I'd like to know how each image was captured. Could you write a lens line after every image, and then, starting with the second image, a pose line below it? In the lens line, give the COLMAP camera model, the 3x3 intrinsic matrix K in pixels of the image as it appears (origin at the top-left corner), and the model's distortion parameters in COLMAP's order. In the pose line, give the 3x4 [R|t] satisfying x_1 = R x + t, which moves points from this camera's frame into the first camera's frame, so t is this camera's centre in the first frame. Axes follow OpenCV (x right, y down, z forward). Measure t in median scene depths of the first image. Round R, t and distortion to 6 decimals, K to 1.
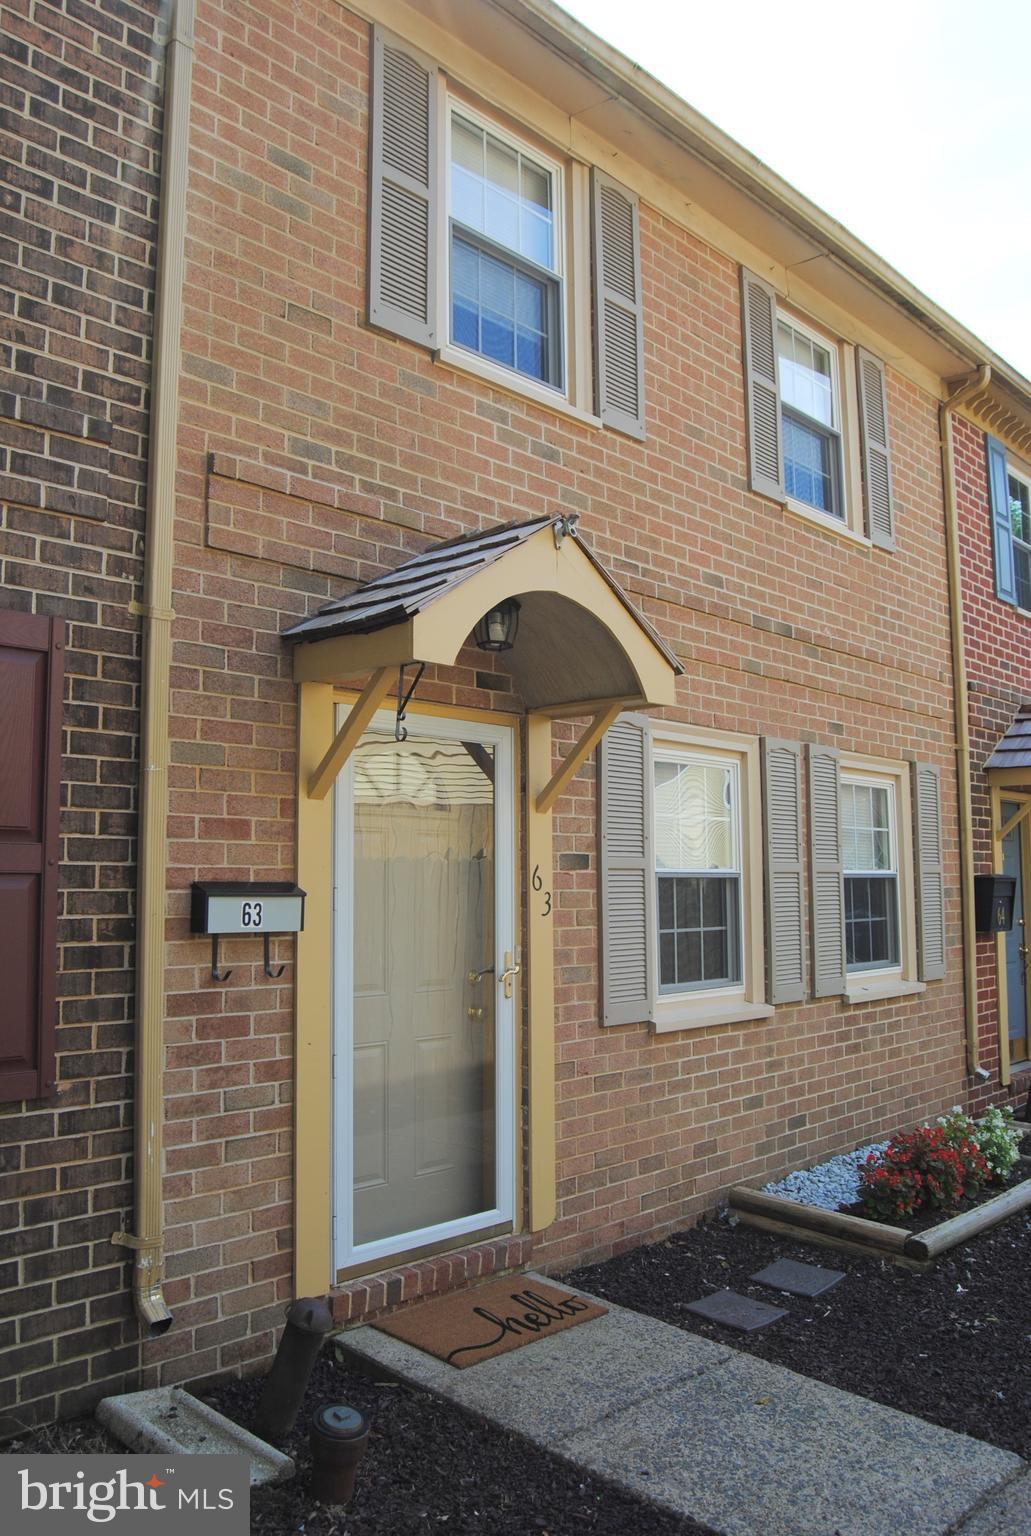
lens RADIAL K [[1211.1, 0, 515.5], [0, 1211.1, 768.0], [0, 0, 1]] dist [-0.093680, 0.035753]
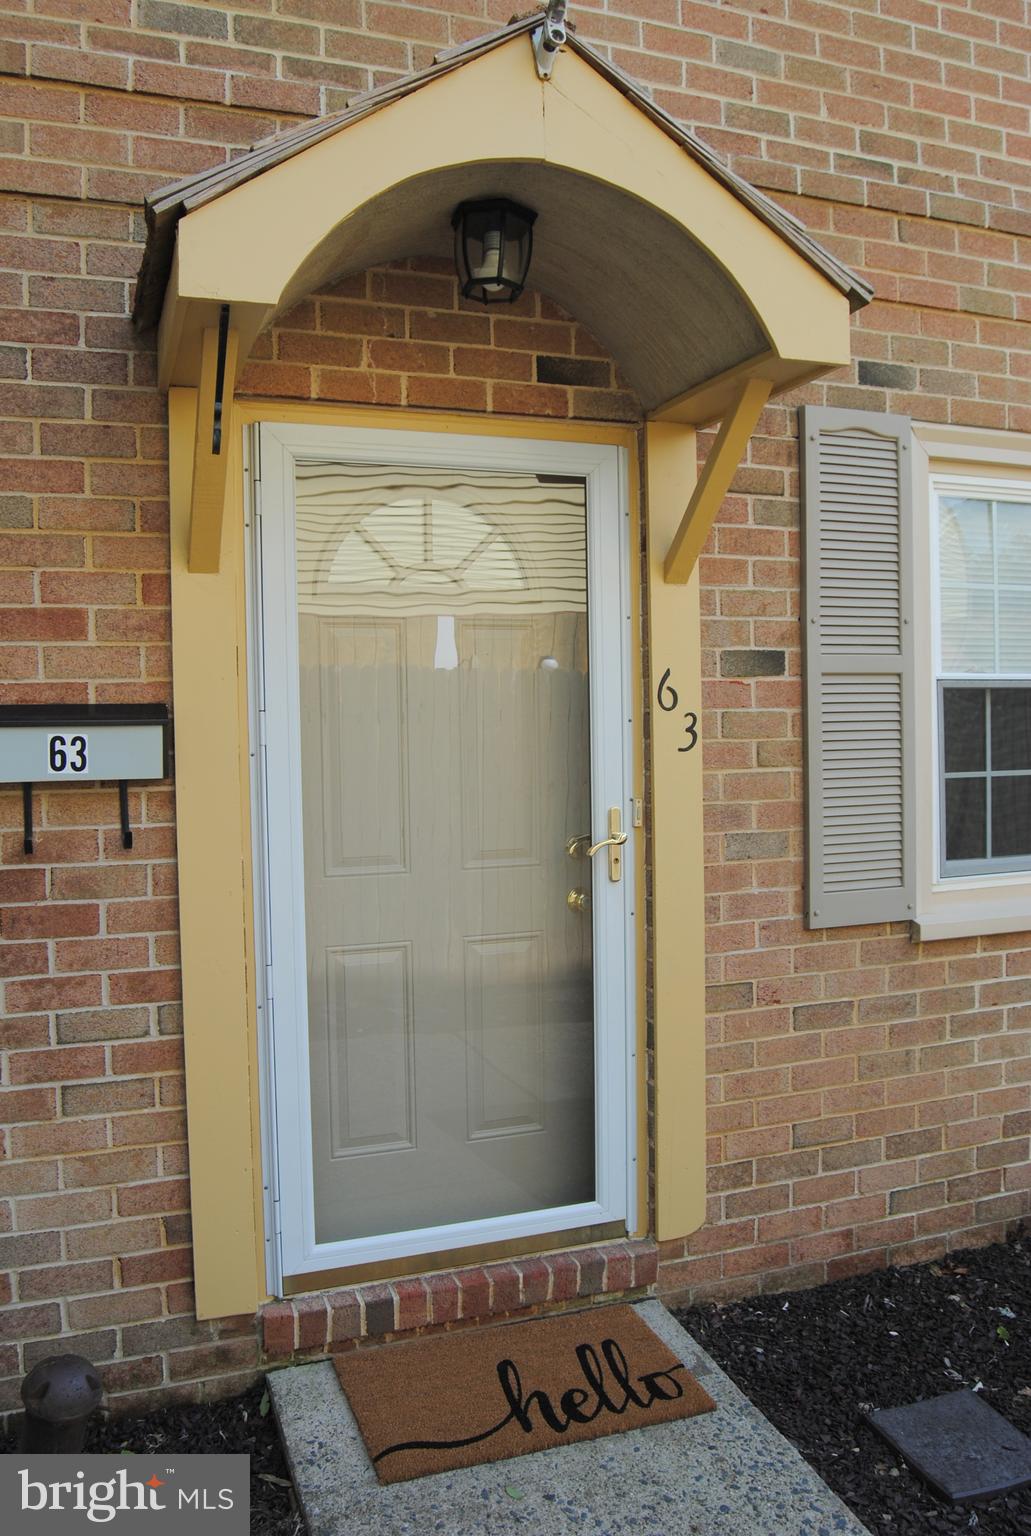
lens RADIAL K [[1211.1, 0, 515.5], [0, 1211.1, 768.0], [0, 0, 1]] dist [-0.093680, 0.035753]
pose [[0.894996, 0.005487, -0.446040, 0.258296], [0.057304, 0.990225, 0.127163, 0.055051], [0.442377, -0.139370, 0.885934, 0.482078]]
